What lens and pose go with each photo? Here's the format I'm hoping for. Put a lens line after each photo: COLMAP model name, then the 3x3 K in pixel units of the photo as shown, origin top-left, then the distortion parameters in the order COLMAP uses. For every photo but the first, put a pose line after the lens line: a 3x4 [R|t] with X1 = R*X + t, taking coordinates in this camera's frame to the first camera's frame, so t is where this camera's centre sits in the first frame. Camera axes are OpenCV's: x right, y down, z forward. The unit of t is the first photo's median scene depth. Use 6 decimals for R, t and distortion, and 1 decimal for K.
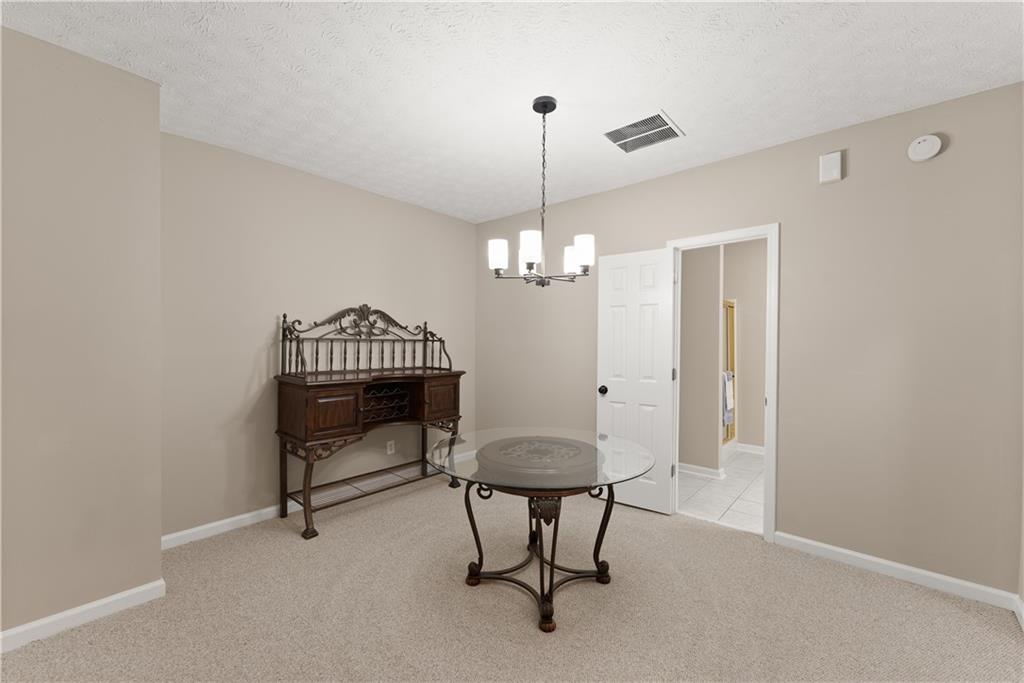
lens RADIAL K [[418.3, 0, 505.4], [0, 418.3, 341.0], [0, 0, 1]] dist [-0.004226, 0.000007]
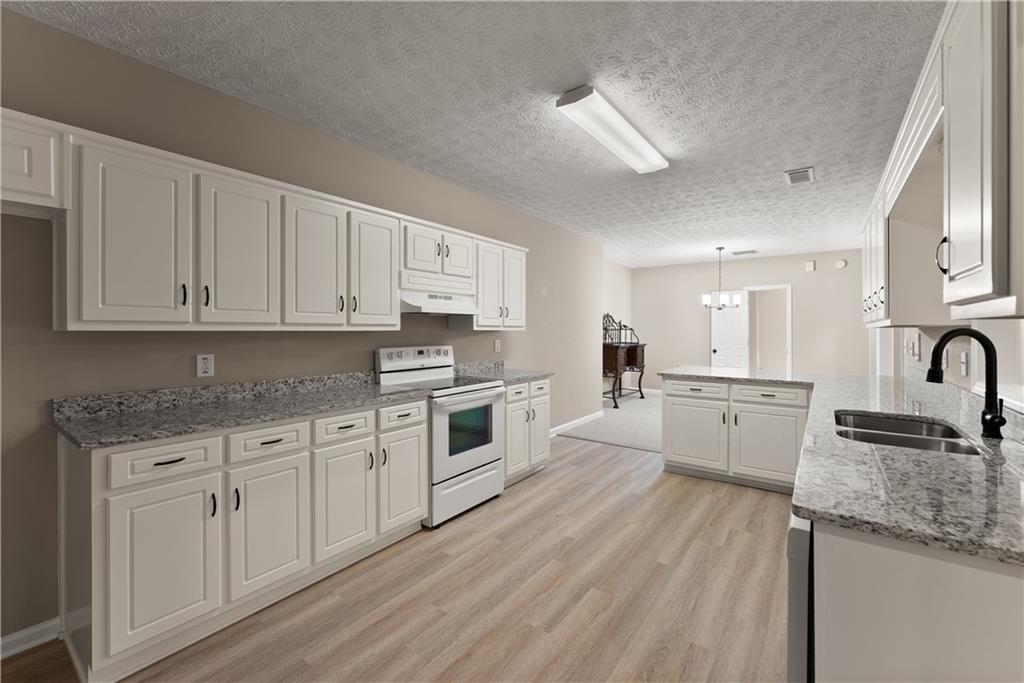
lens RADIAL K [[418.3, 0, 520.4], [0, 418.3, 328.5], [0, 0, 1]] dist [-0.004226, 0.000007]
pose [[0.996270, -0.007783, 0.085943, -1.110580], [0.007662, 0.999969, 0.001729, -0.016342], [-0.085954, -0.001064, 0.996299, -1.286682]]
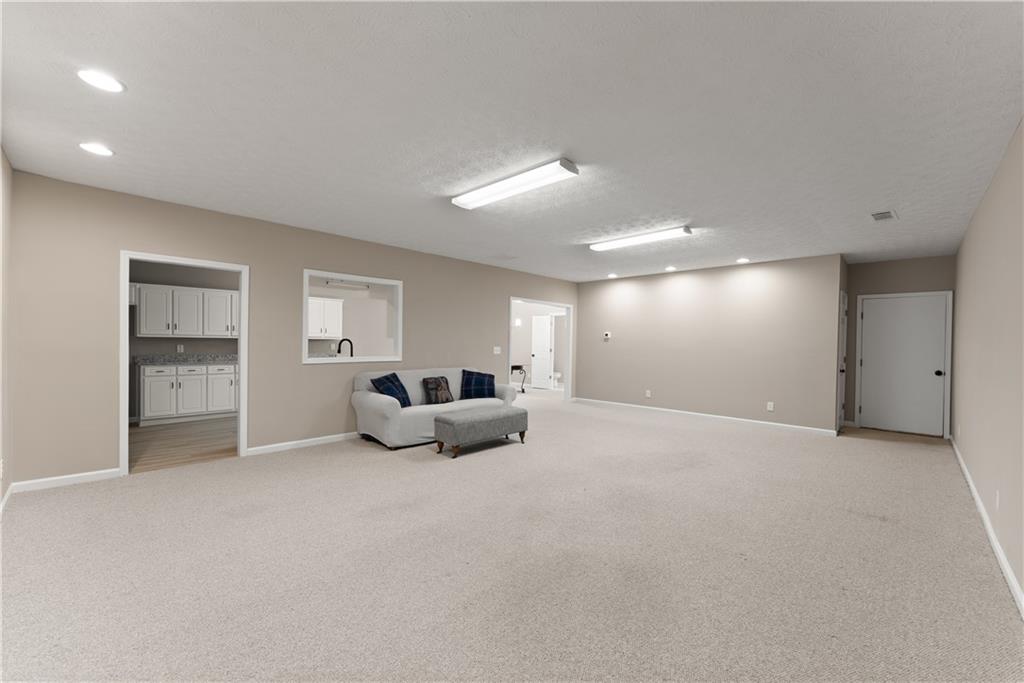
lens RADIAL K [[418.3, 0, 517.7], [0, 418.3, 343.9], [0, 0, 1]] dist [-0.004226, 0.000007]
pose [[0.998638, 0.004819, -0.051942, 0.290514], [-0.004340, 0.999947, 0.009325, -0.008909], [0.051985, -0.009087, 0.998607, -2.613863]]
